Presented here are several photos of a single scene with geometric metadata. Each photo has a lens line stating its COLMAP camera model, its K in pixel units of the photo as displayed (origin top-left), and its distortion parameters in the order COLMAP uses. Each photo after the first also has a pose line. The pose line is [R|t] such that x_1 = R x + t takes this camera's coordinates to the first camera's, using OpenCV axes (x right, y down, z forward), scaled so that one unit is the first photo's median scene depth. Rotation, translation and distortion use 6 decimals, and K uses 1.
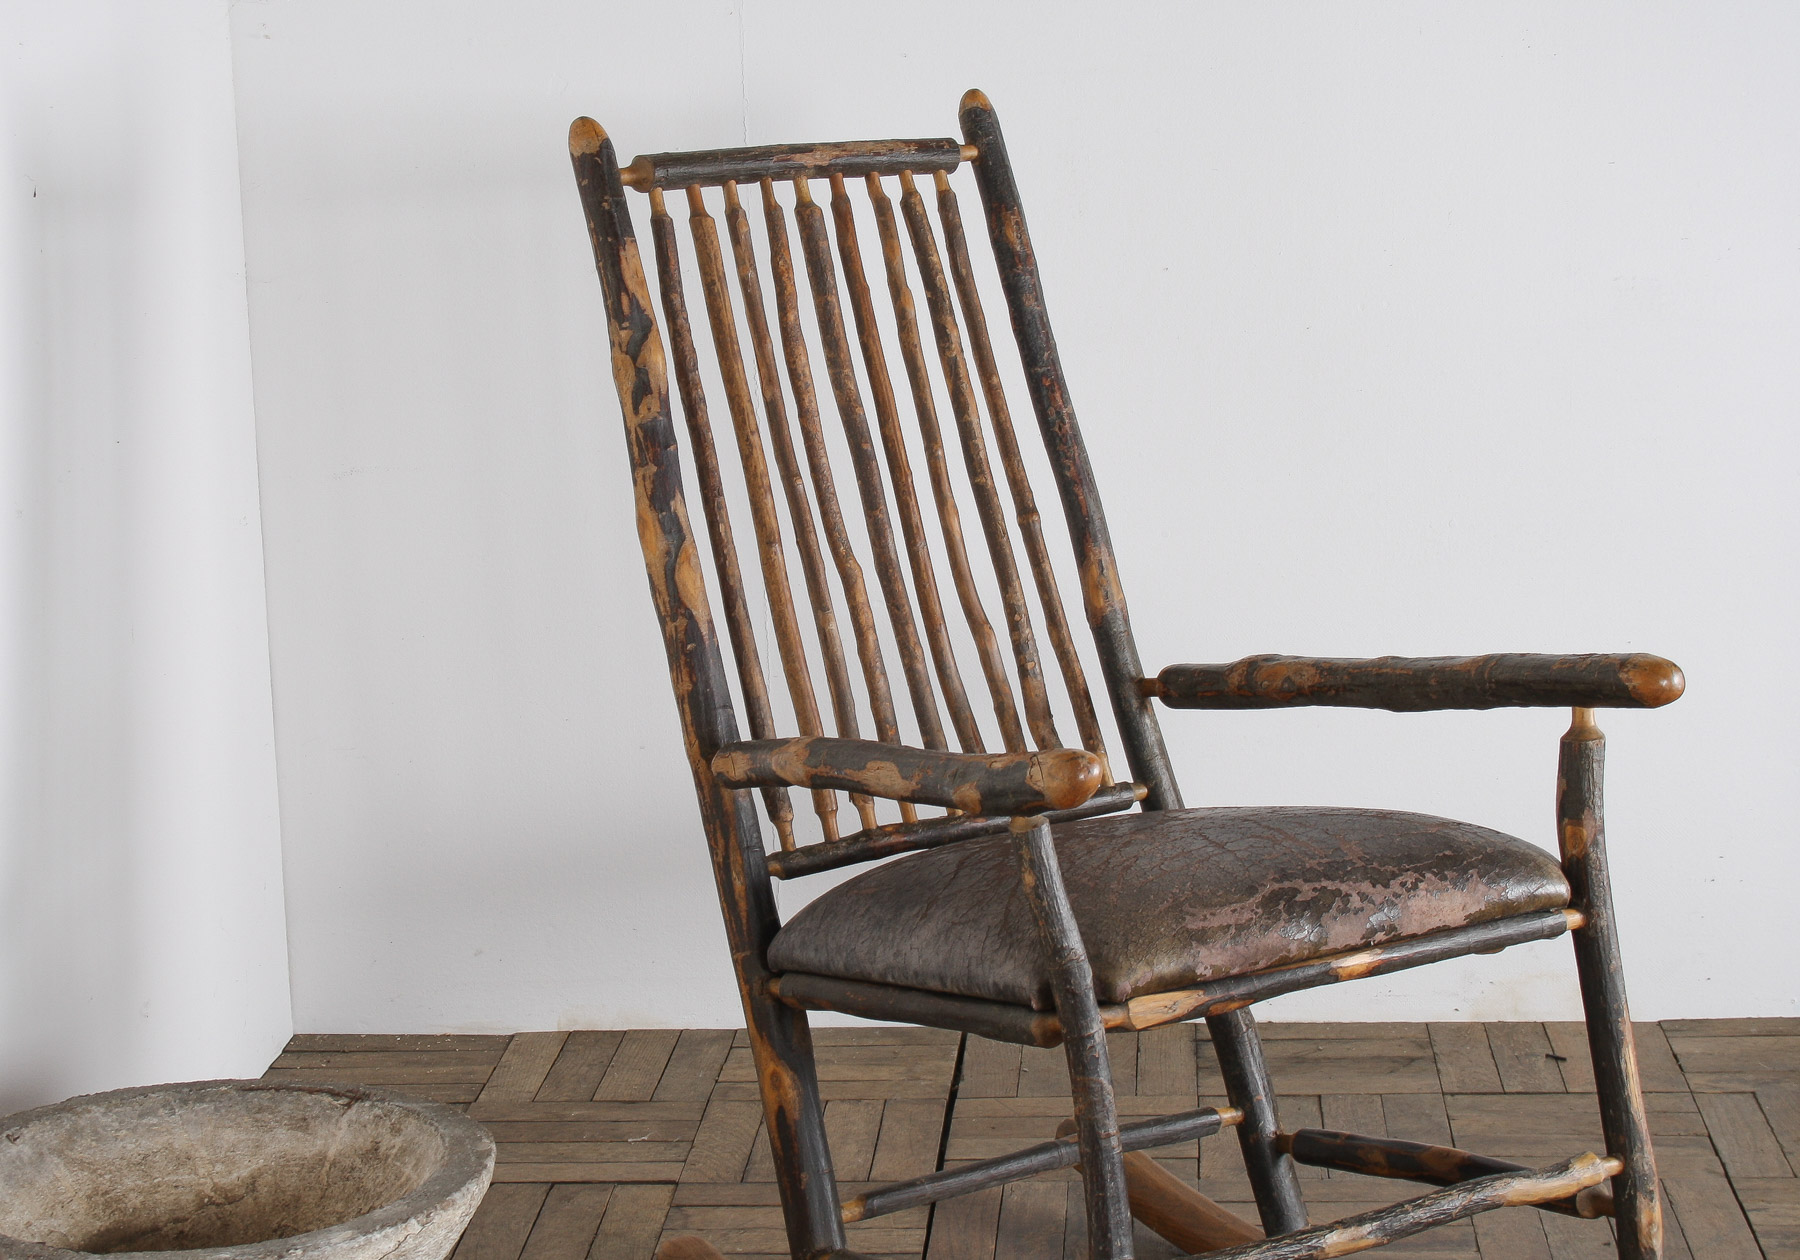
lens RADIAL K [[3664.2, 0, 843.6], [0, 3664.2, 577.1], [0, 0, 1]] dist [-0.049263, 0.000000]
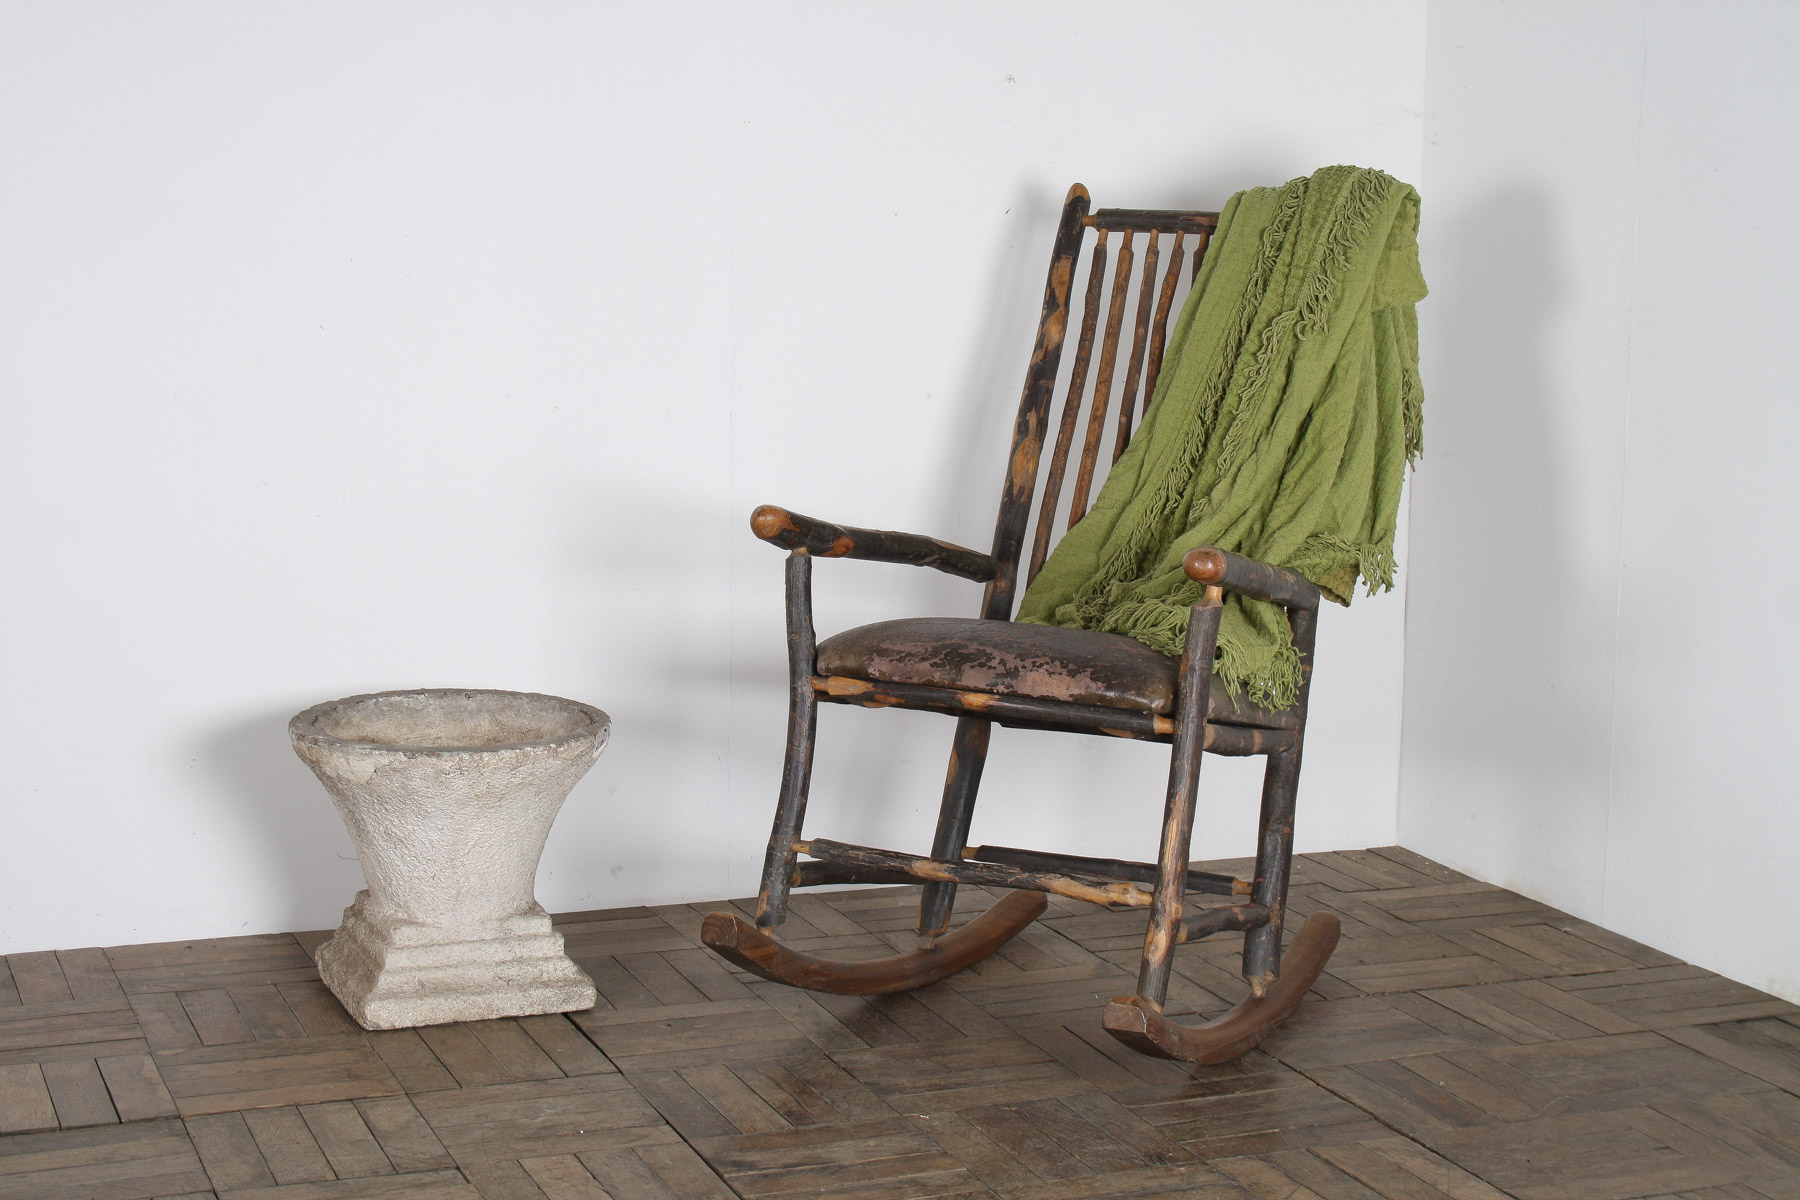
lens RADIAL K [[2903.2, 0, 957.3], [0, 2903.2, 638.6], [0, 0, 1]] dist [-0.025304, 0.000000]
pose [[0.531749, 0.159303, -0.831785, 0.998519], [-0.205550, 0.977059, 0.055720, 0.011708], [0.821579, 0.141344, 0.552295, 0.266734]]
